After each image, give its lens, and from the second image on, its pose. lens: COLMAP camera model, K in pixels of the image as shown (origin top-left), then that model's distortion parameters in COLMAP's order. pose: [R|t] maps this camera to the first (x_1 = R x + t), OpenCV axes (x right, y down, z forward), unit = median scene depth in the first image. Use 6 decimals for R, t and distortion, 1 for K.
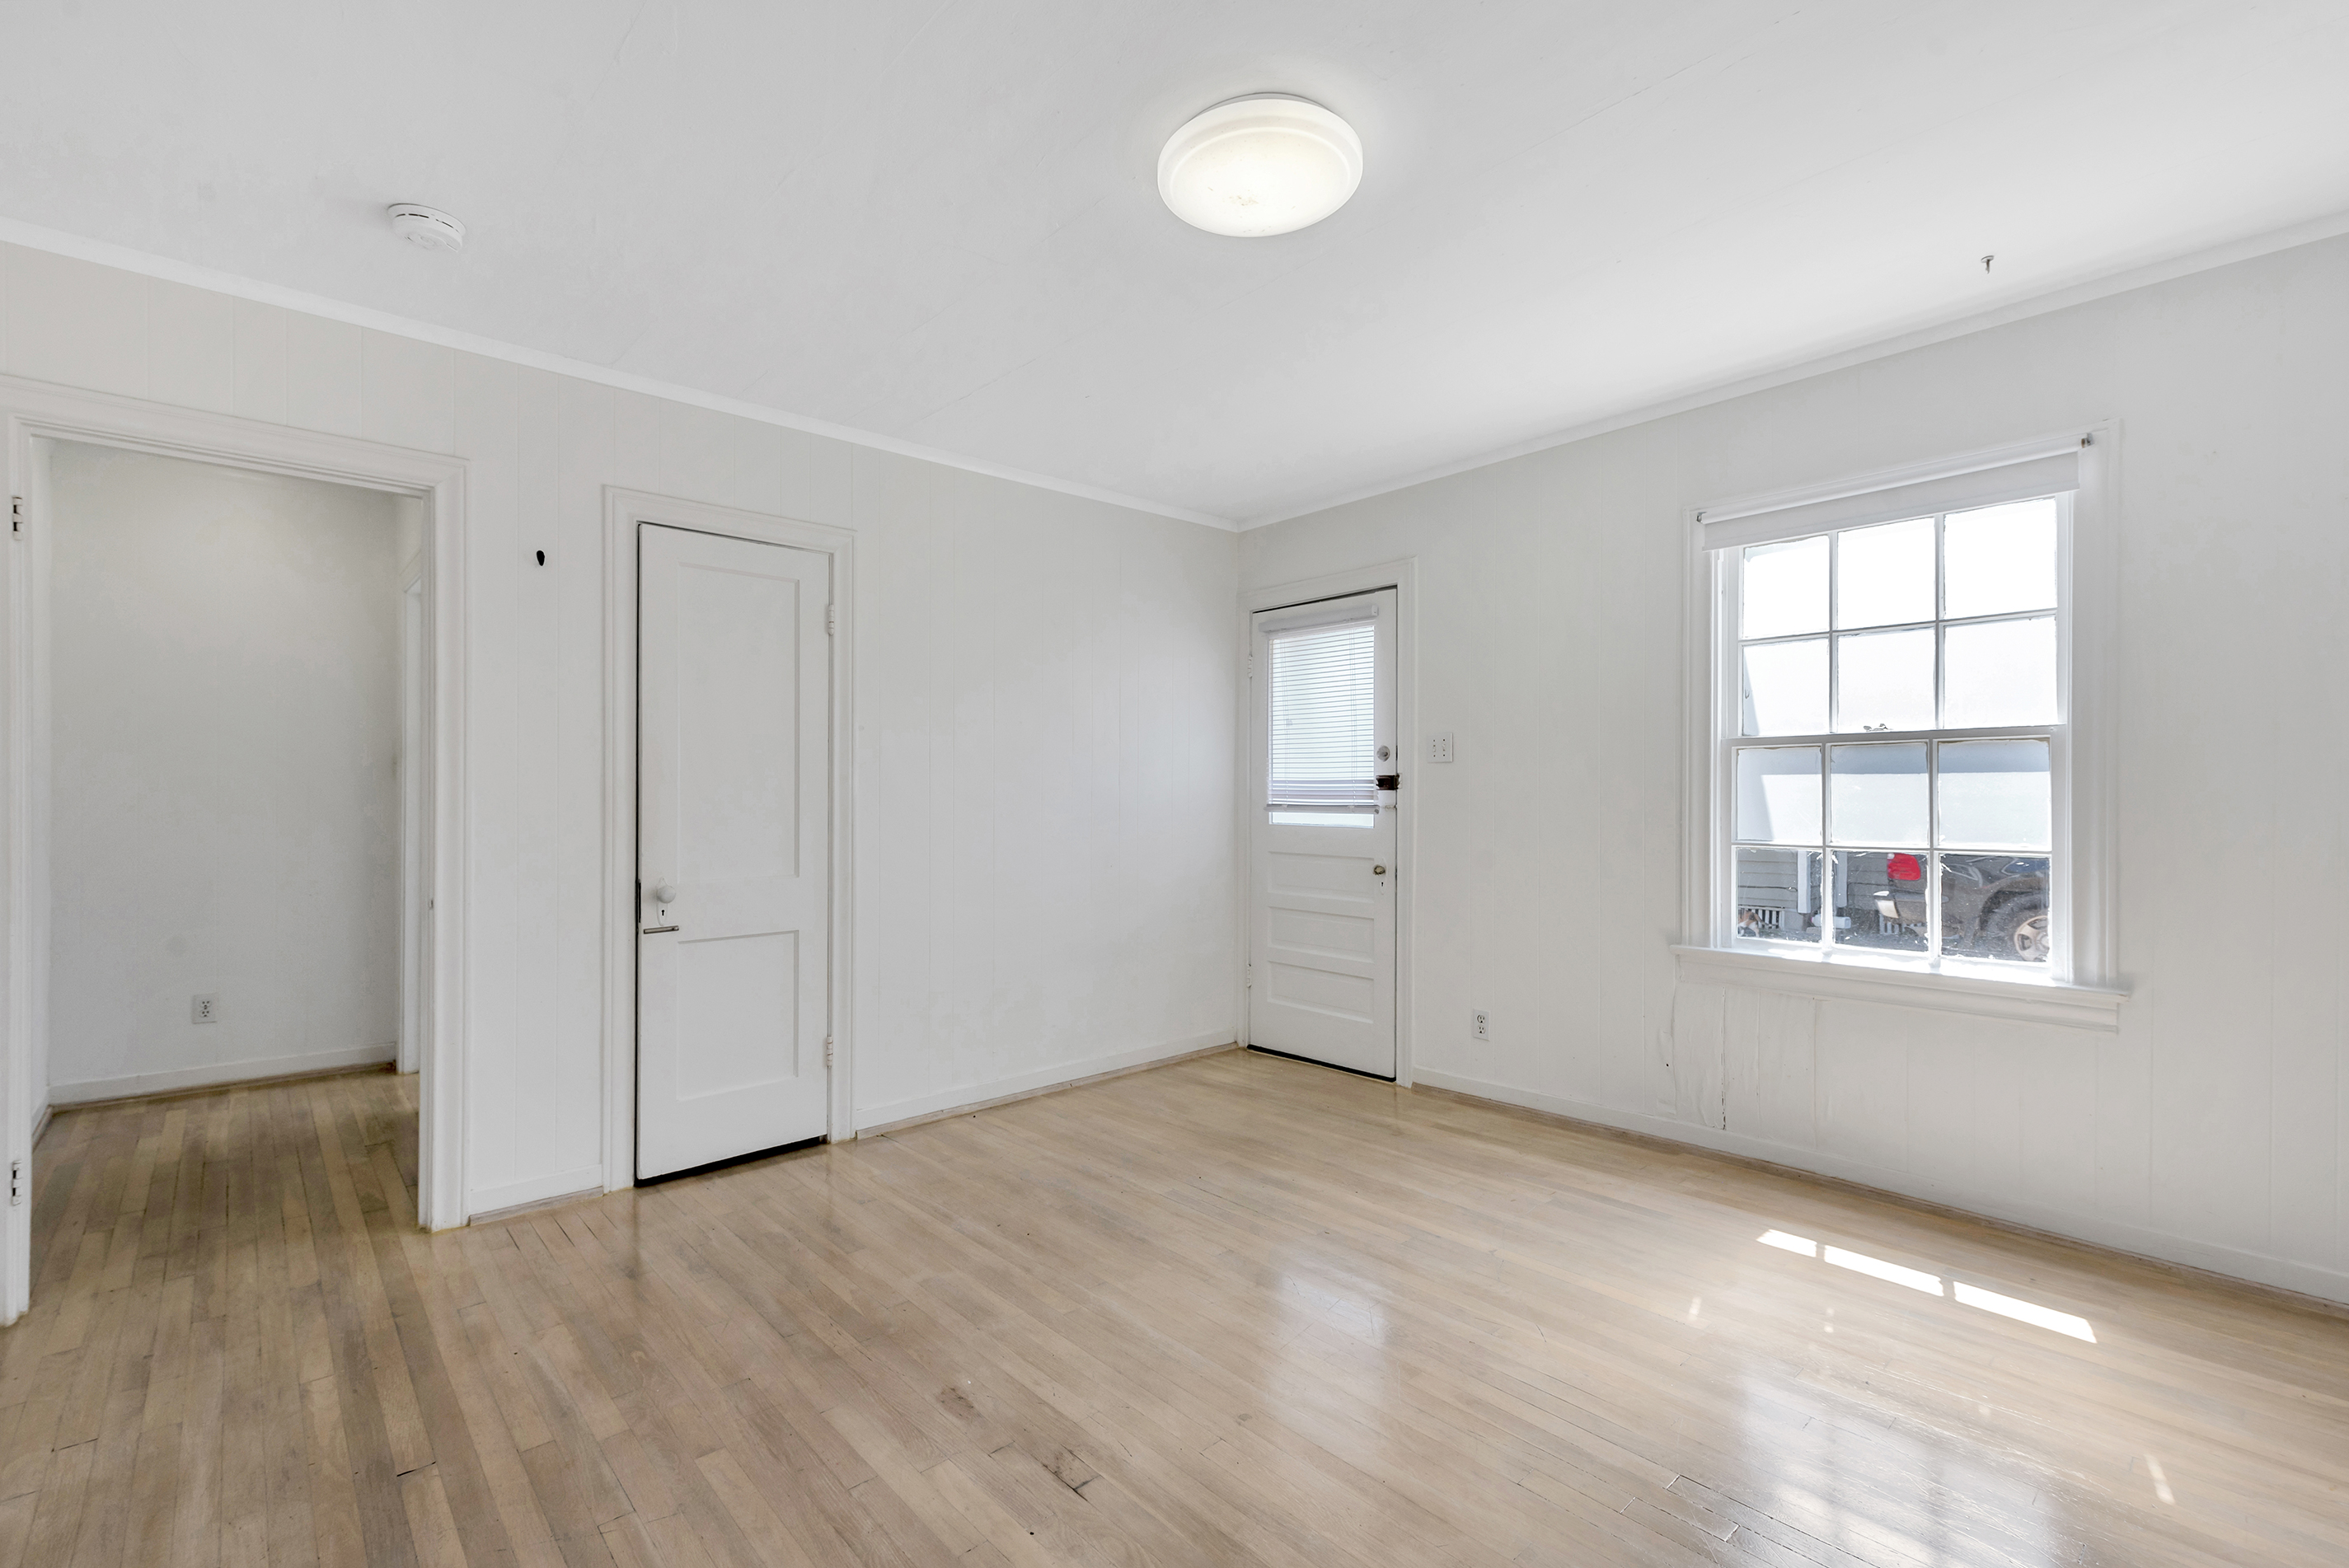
lens RADIAL K [[1028.3, 0, 1160.3], [0, 1028.3, 790.2], [0, 0, 1]] dist [0.003781, -0.000398]
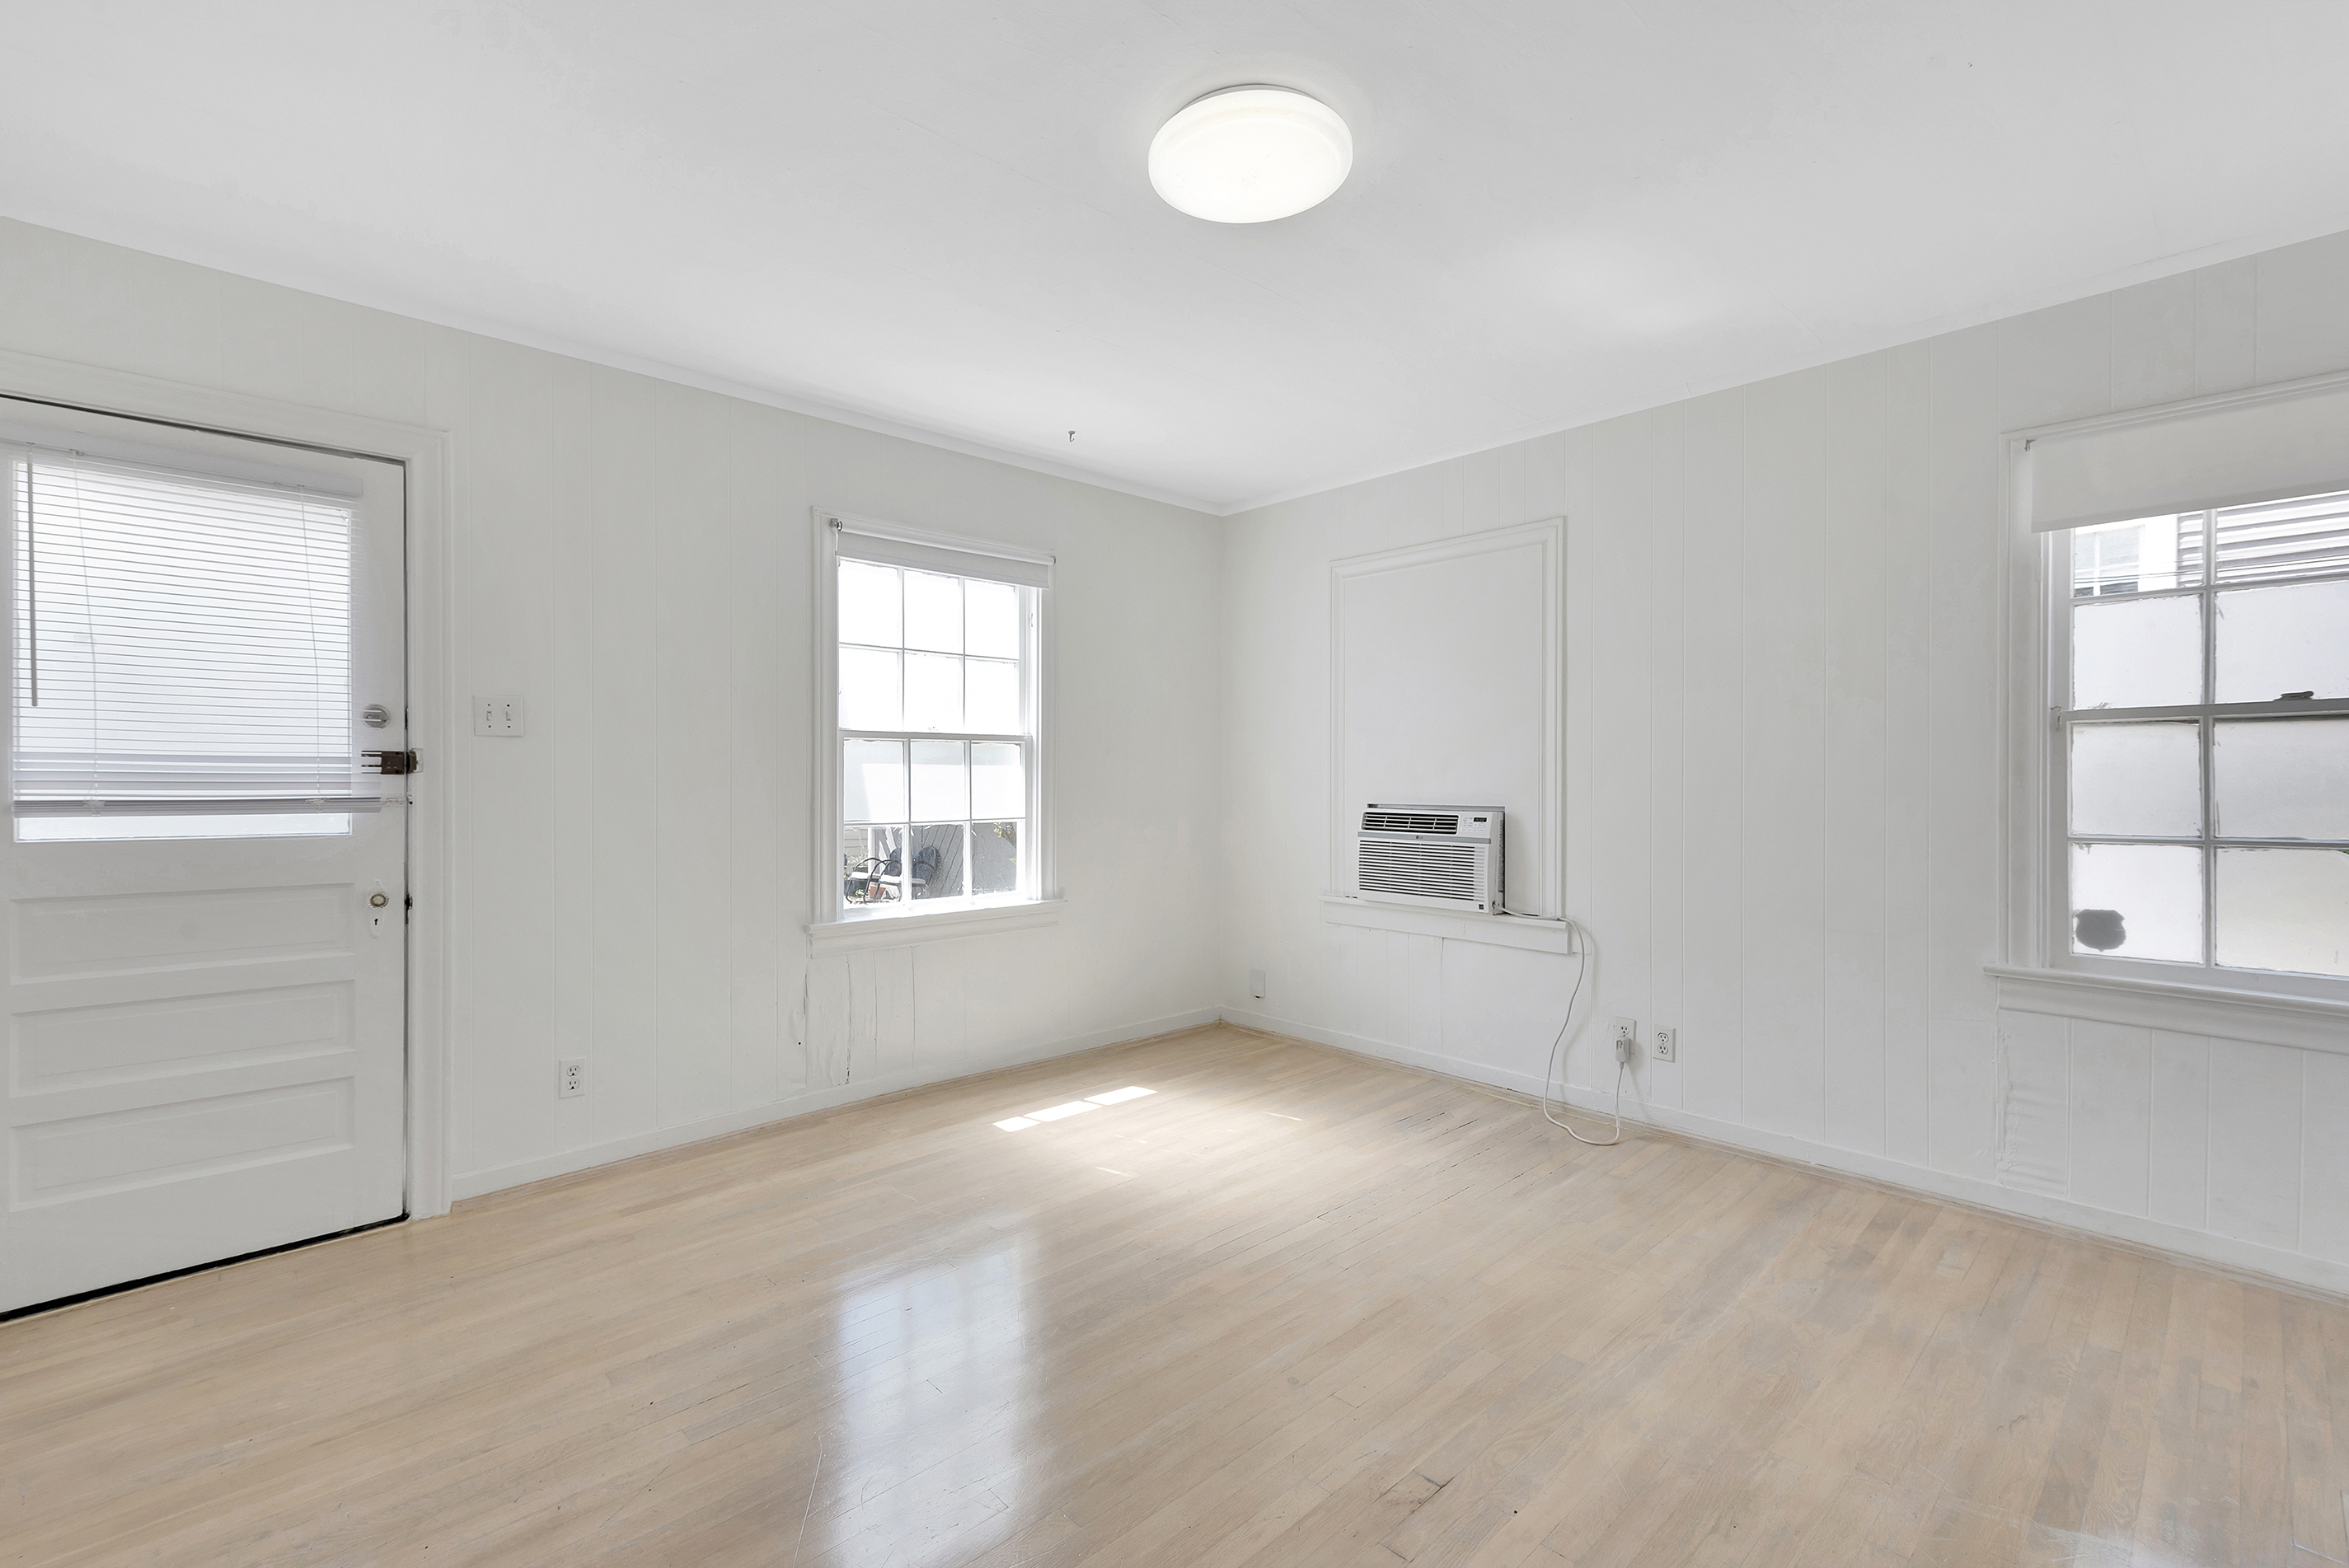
lens RADIAL K [[1028.3, 0, 1163.4], [0, 1028.3, 775.4], [0, 0, 1]] dist [0.003781, -0.000398]
pose [[-0.017661, 0.004505, 0.999834, -0.578304], [-0.001139, 0.999989, -0.004526, 0.004023], [-0.999843, -0.001219, -0.017655, 0.699065]]
